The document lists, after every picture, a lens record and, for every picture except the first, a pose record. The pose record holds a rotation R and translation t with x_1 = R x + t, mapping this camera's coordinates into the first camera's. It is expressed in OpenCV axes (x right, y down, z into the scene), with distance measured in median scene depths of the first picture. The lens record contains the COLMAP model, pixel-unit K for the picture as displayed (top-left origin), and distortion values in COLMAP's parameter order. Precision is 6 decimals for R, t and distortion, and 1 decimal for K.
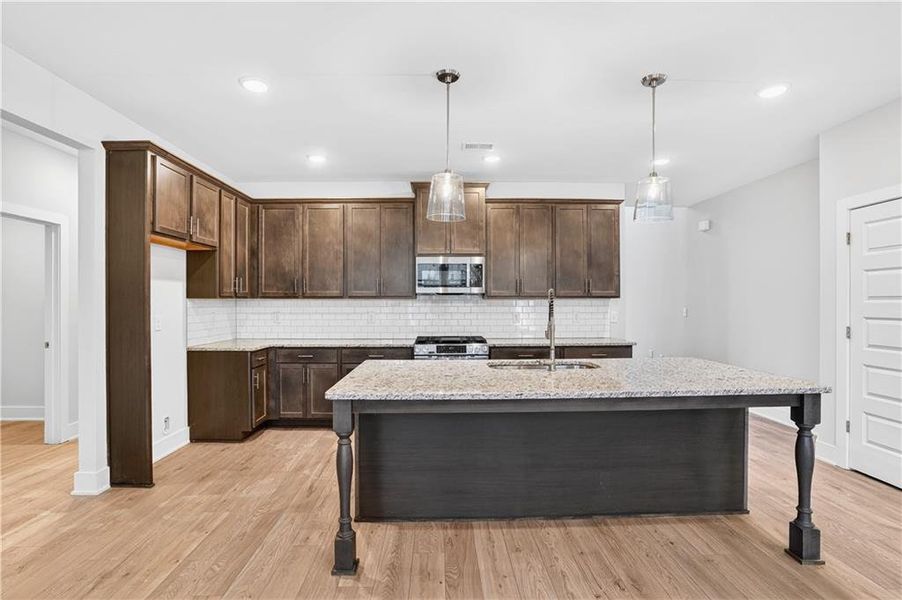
lens RADIAL K [[445.2, 0, 446.4], [0, 445.2, 302.7], [0, 0, 1]] dist [-0.041662, -0.000798]
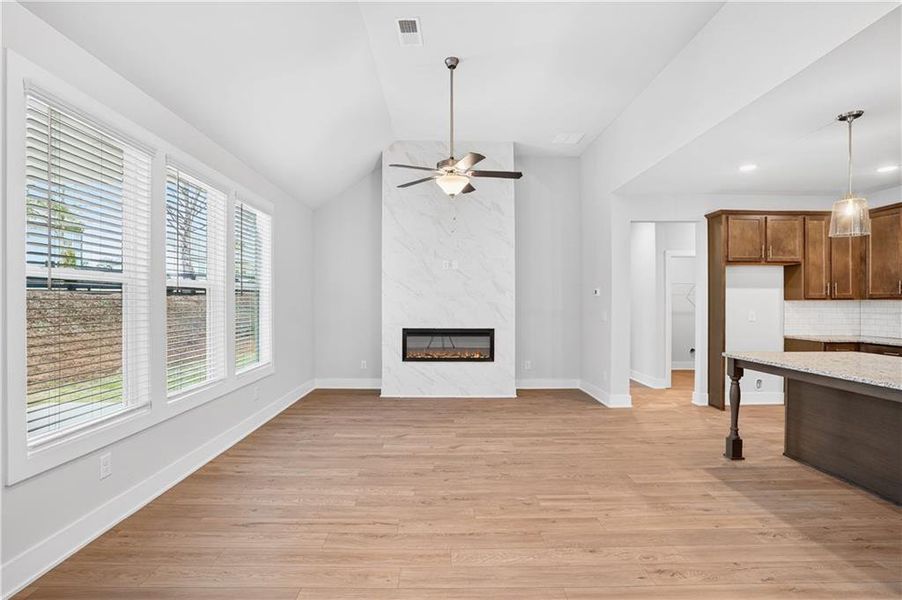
lens RADIAL K [[445.2, 0, 446.4], [0, 445.2, 302.7], [0, 0, 1]] dist [-0.041662, -0.000798]
pose [[-0.006429, -0.001429, -0.999978, 0.807972], [-0.001742, 0.999997, -0.001418, 0.001801], [0.999978, 0.001733, -0.006432, -0.065050]]
